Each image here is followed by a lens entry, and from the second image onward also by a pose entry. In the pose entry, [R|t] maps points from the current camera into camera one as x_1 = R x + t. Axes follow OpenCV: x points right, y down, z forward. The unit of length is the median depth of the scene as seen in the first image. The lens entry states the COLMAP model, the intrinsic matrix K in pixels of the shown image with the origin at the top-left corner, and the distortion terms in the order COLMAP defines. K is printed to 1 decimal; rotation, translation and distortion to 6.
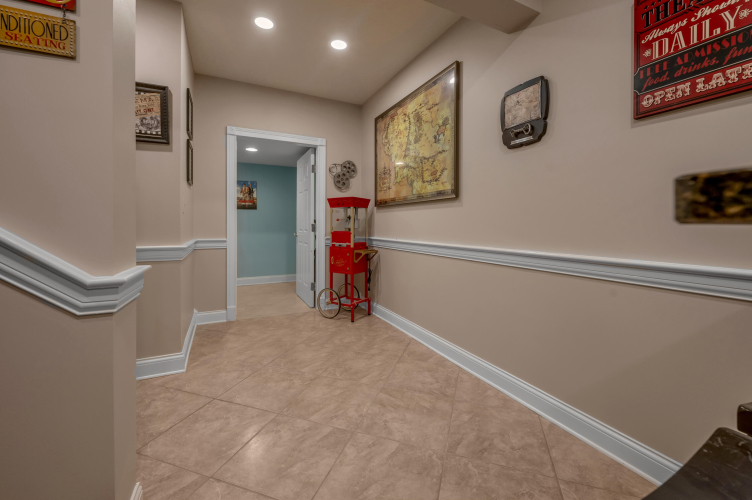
lens RADIAL K [[308.3, 0, 376.5], [0, 308.3, 225.3], [0, 0, 1]] dist [0.000509, 0.000117]
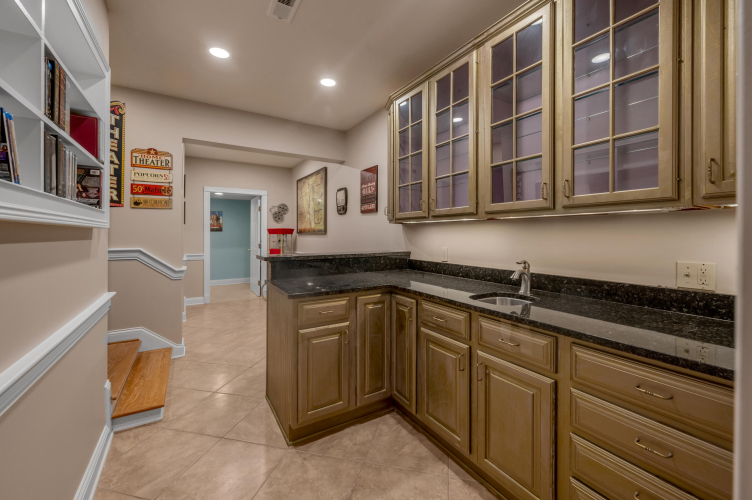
lens RADIAL K [[317.5, 0, 376.5], [0, 317.5, 230.2], [0, 0, 1]] dist [0.000736, 0.000004]
pose [[0.996501, -0.003344, 0.083519, 0.278664], [0.004193, 0.999941, -0.009990, -0.059552], [-0.083480, 0.010305, 0.996456, -0.731948]]
